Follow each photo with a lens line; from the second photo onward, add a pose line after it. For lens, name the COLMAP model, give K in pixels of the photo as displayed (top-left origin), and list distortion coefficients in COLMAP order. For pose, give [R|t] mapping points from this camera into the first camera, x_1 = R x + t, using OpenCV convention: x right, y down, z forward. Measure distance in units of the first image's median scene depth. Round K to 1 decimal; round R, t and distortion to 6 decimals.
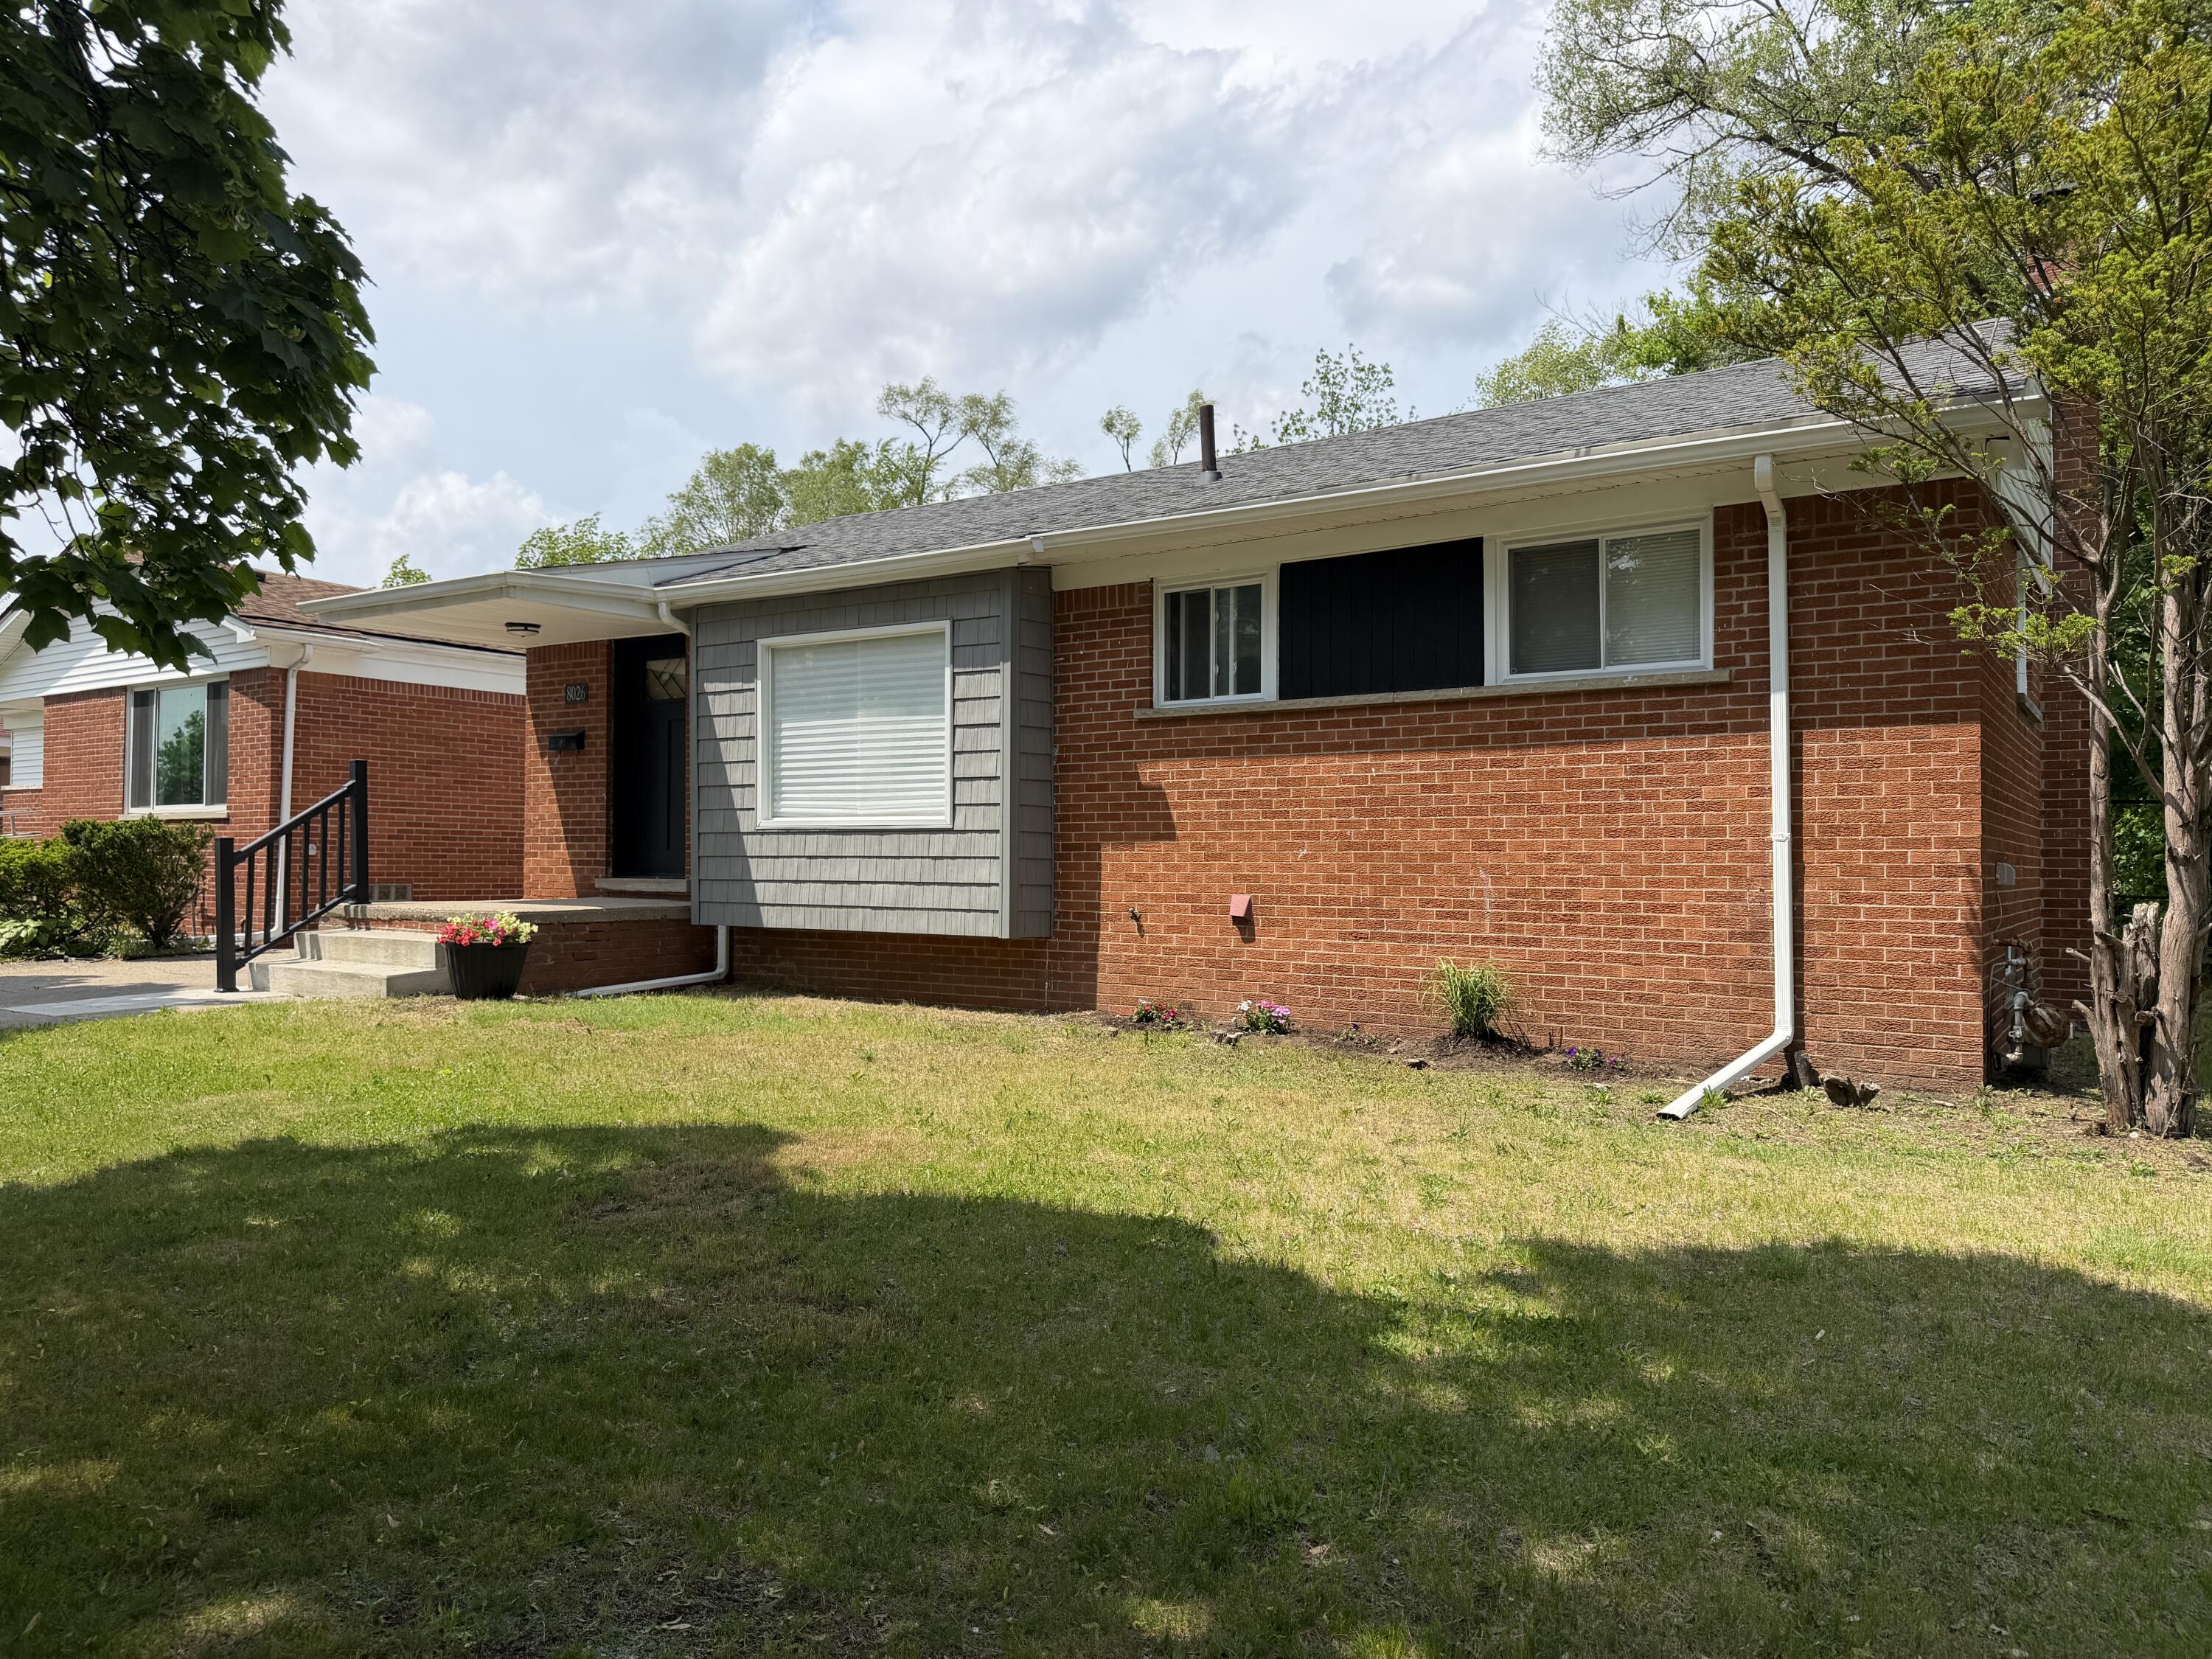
lens RADIAL K [[1573.3, 0, 1122.8], [0, 1573.3, 844.5], [0, 0, 1]] dist [0.075575, -0.013412]
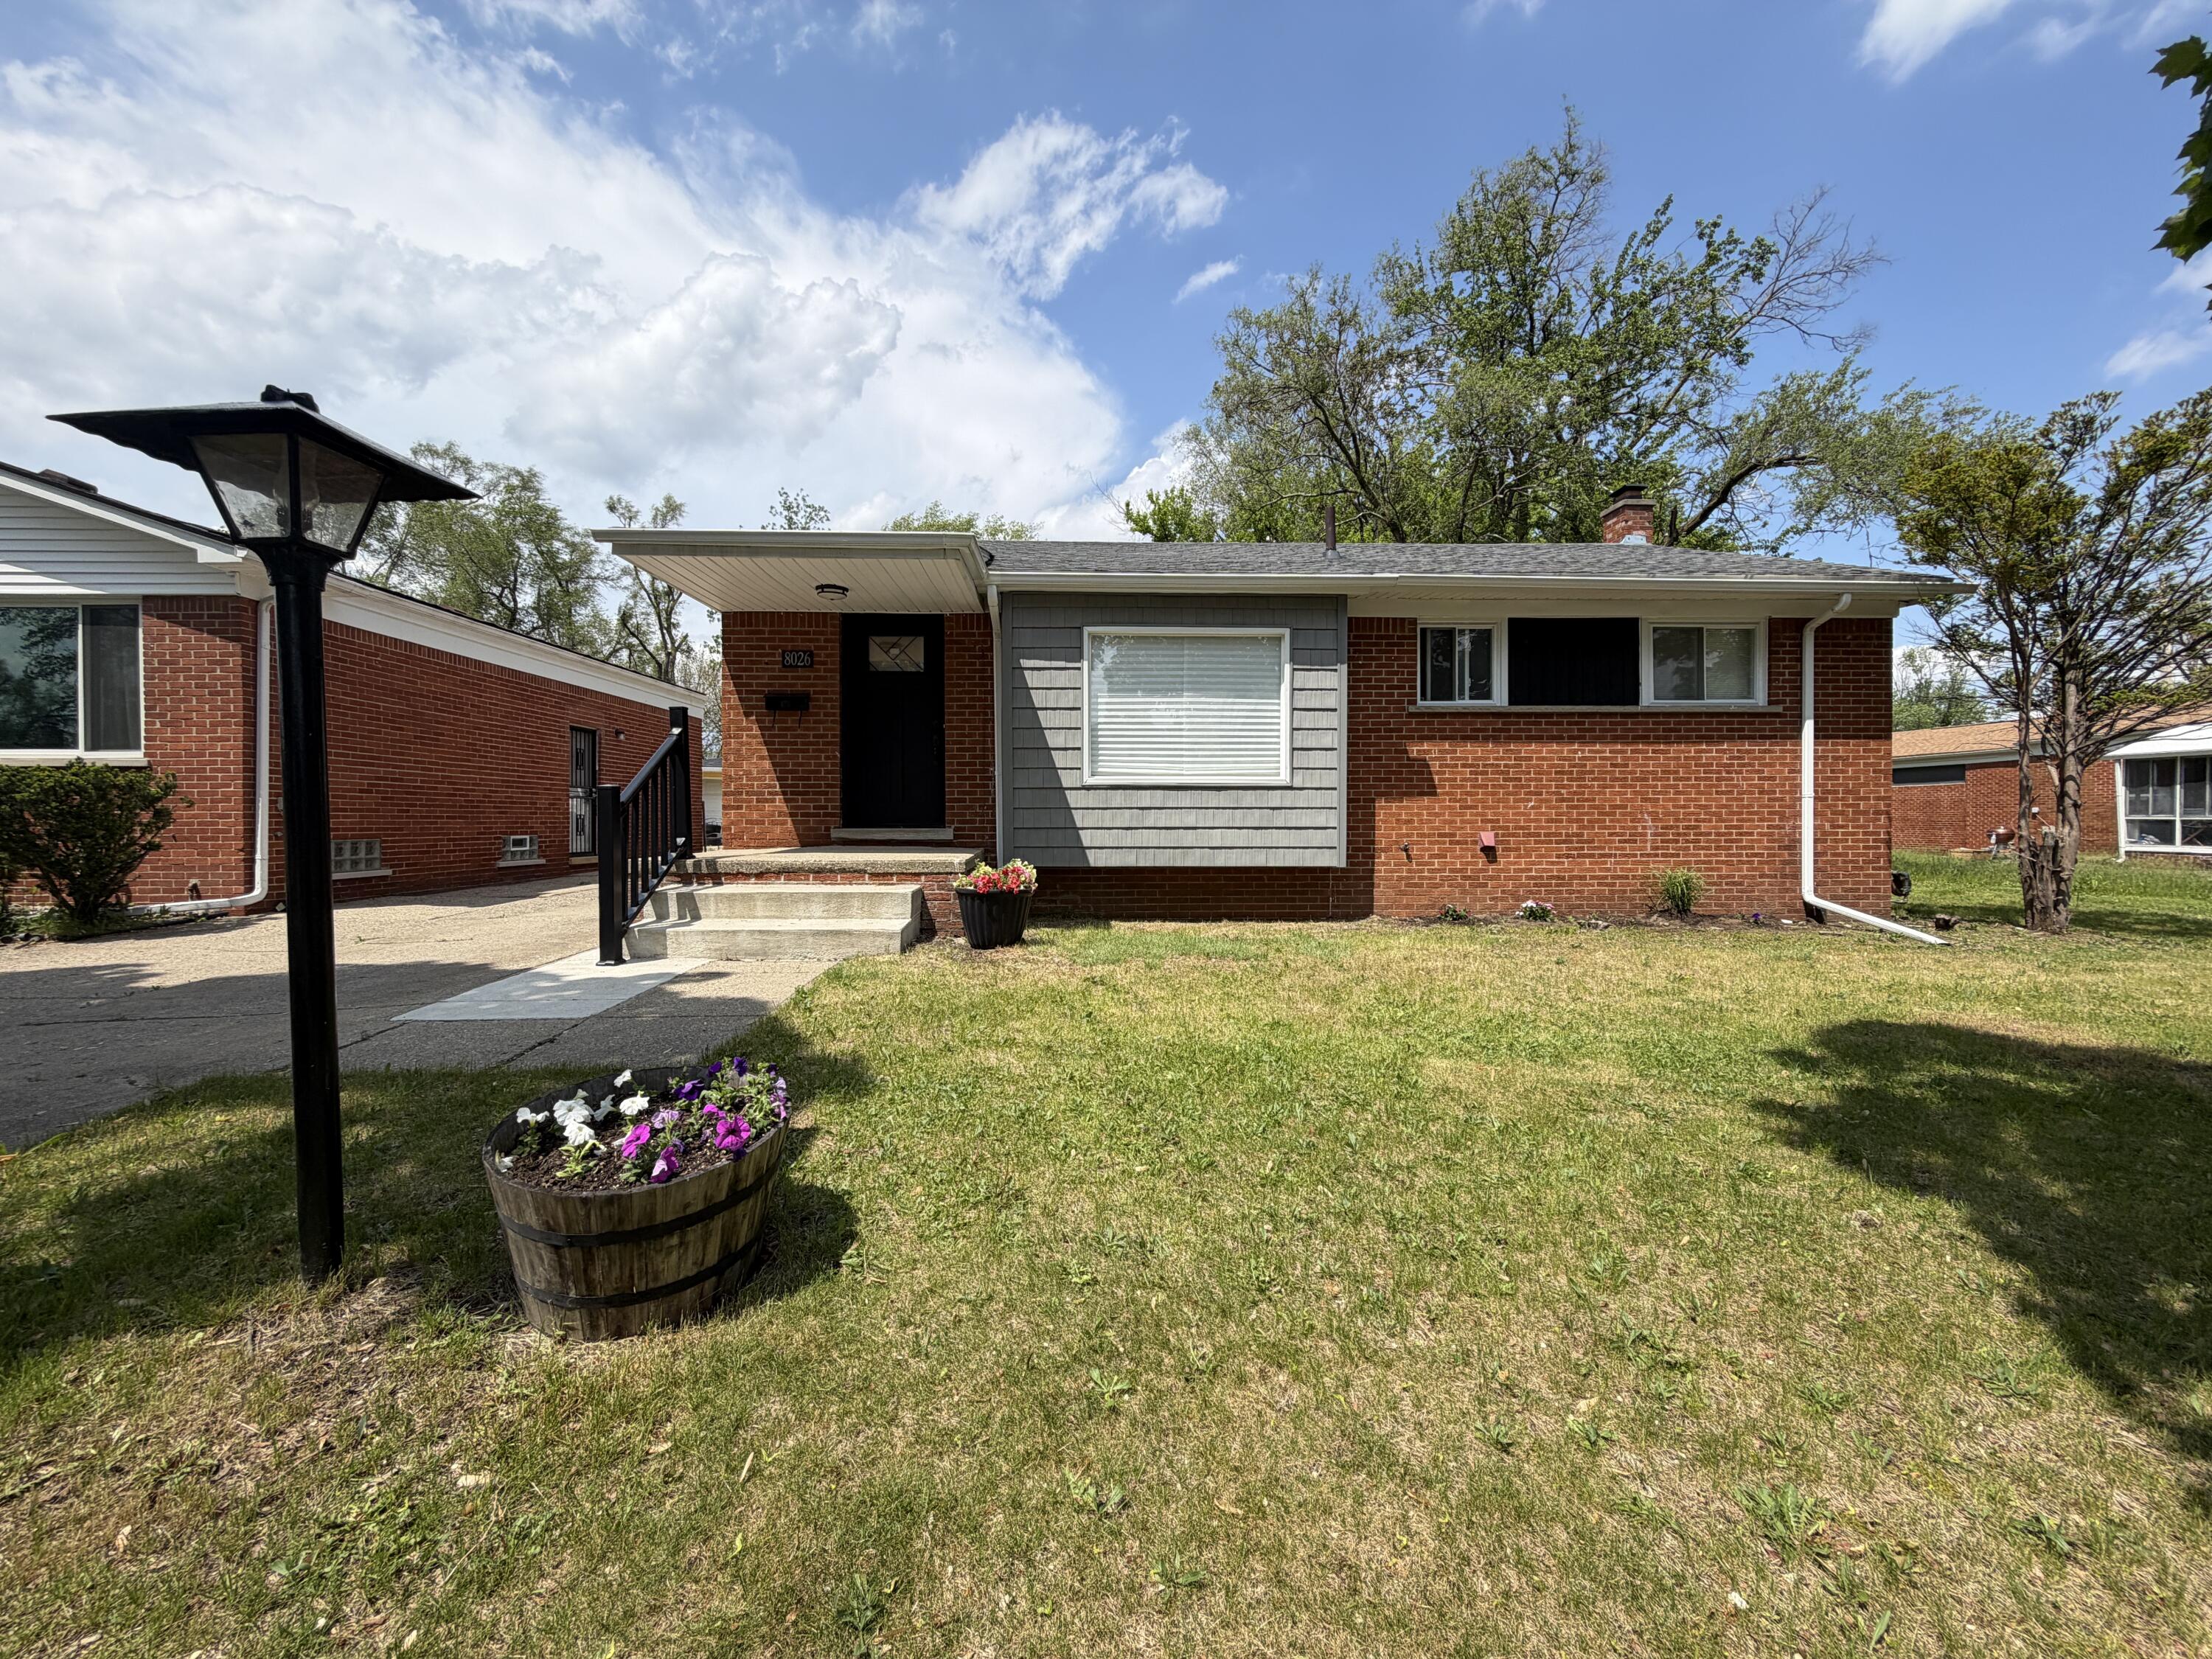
lens RADIAL K [[884.3, 0, 1124.7], [0, 884.3, 829.1], [0, 0, 1]] dist [0.000579, -0.000315]
pose [[0.800257, -0.014915, 0.599471, -0.688755], [-0.000751, 0.999665, 0.025874, 0.006922], [-0.599656, -0.021156, 0.799978, 0.500894]]
